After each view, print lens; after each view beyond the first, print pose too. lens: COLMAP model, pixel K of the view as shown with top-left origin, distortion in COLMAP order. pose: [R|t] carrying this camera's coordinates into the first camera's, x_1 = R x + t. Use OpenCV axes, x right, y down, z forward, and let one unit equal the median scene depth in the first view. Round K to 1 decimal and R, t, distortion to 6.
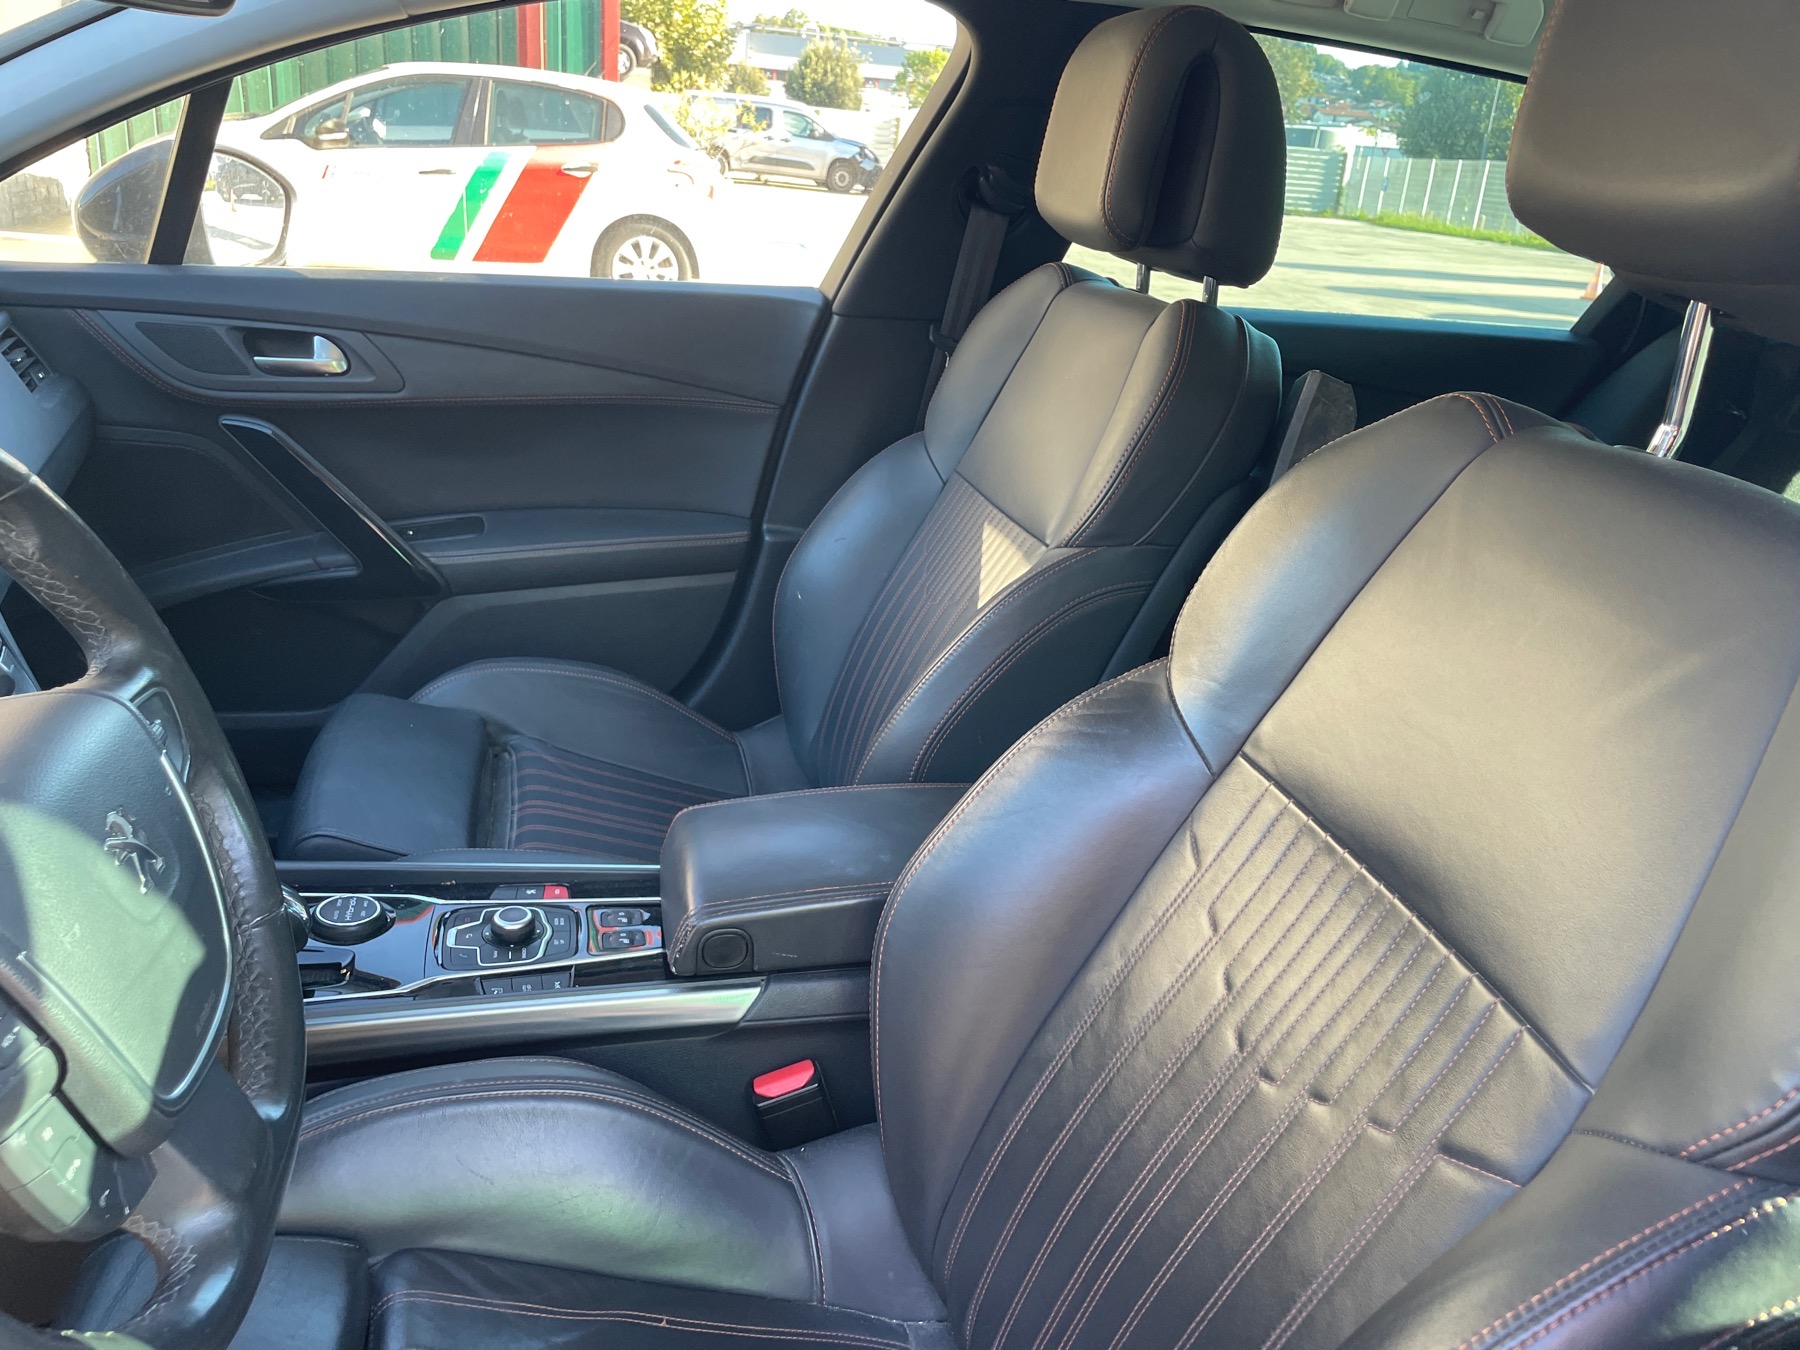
lens RADIAL K [[1354.5, 0, 889.9], [0, 1354.5, 674.5], [0, 0, 1]] dist [0.080562, -0.105255]
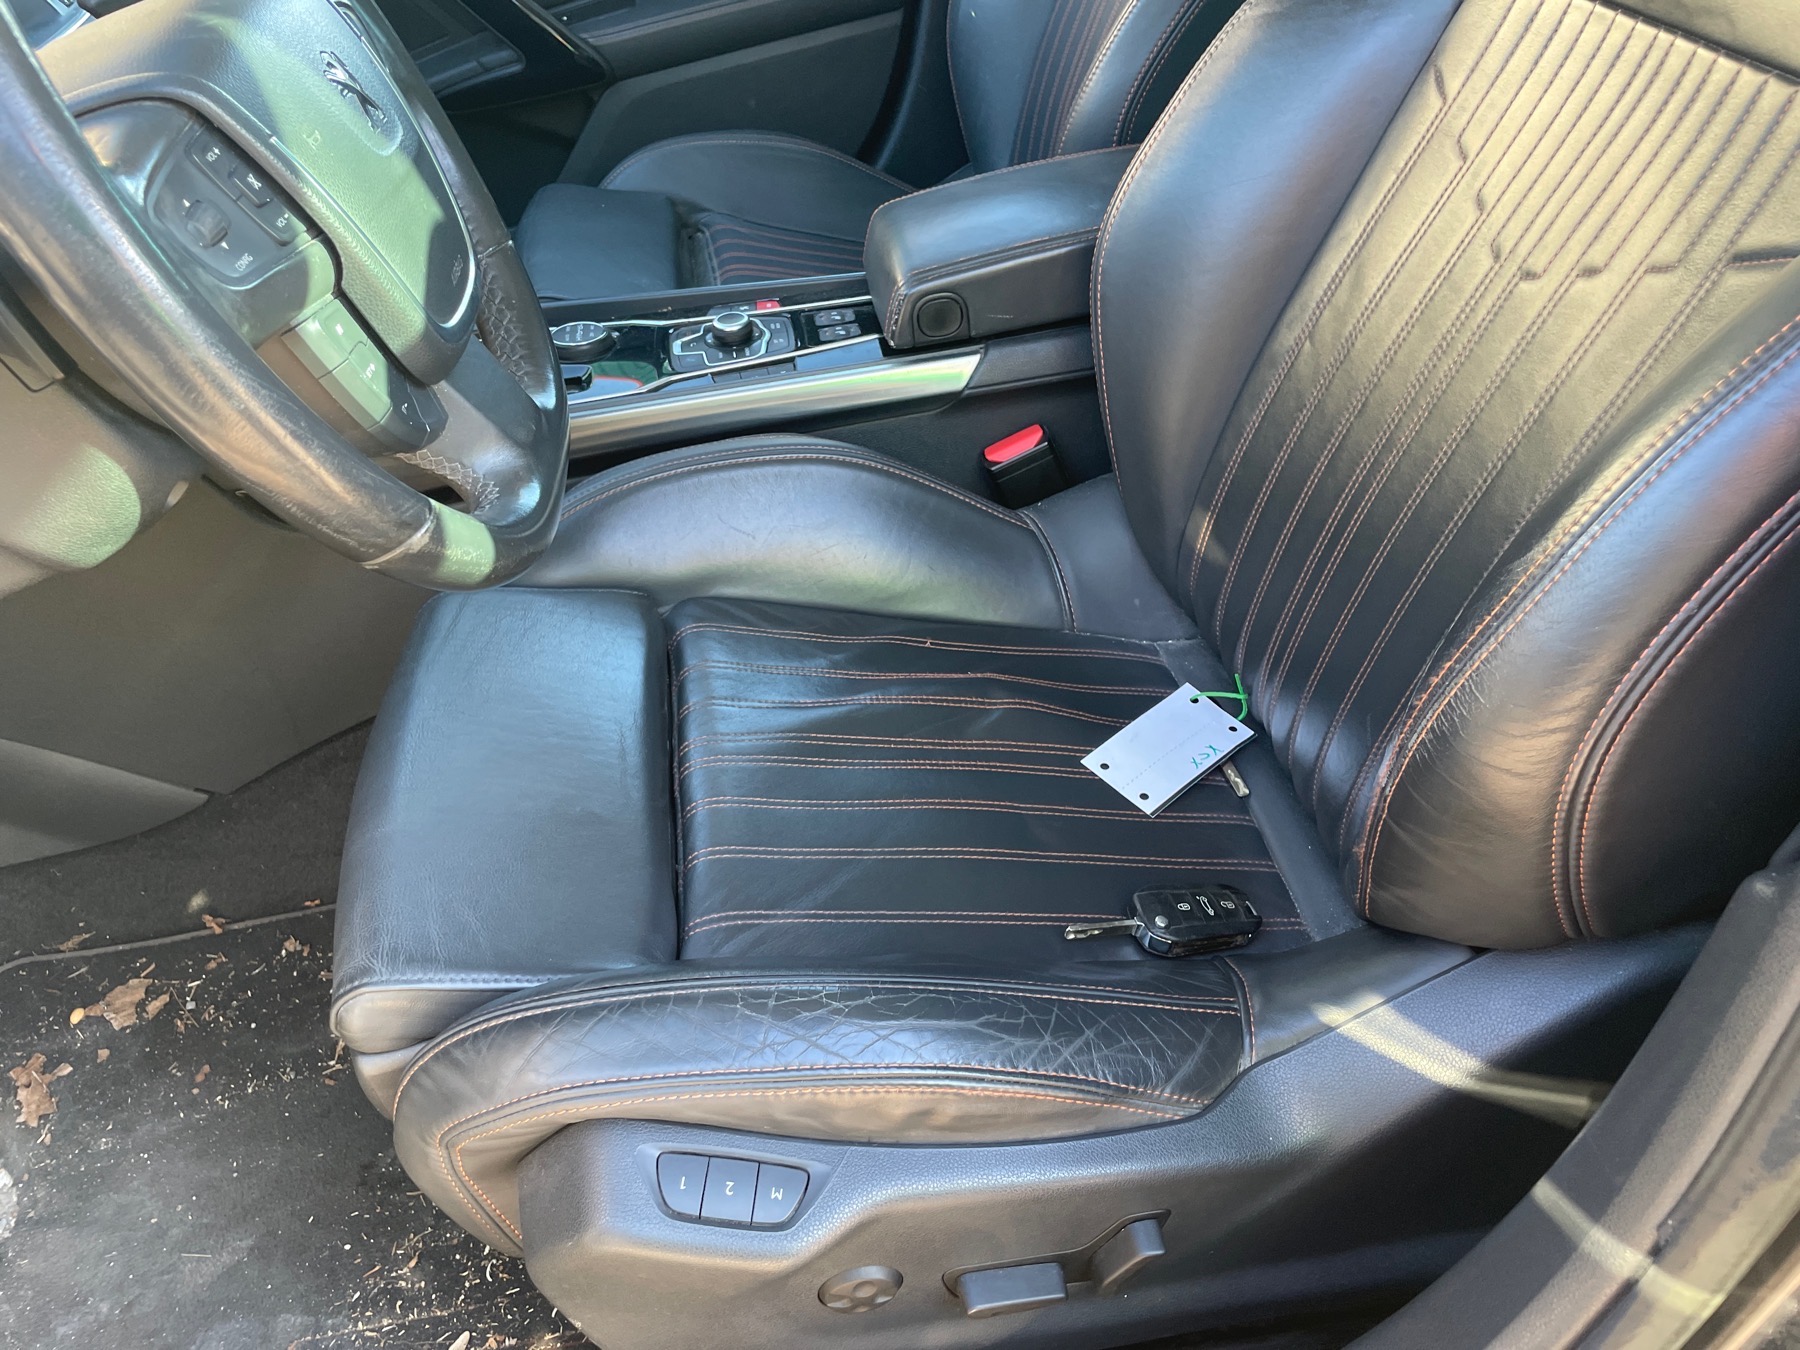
lens RADIAL K [[1353.1, 0, 893.6], [0, 1353.1, 663.7], [0, 0, 1]] dist [0.068927, -0.104004]
pose [[0.982090, -0.094033, -0.163271, -0.016243], [0.136030, 0.953457, 0.269102, 0.169645], [0.130367, -0.286492, 0.949172, -0.018587]]
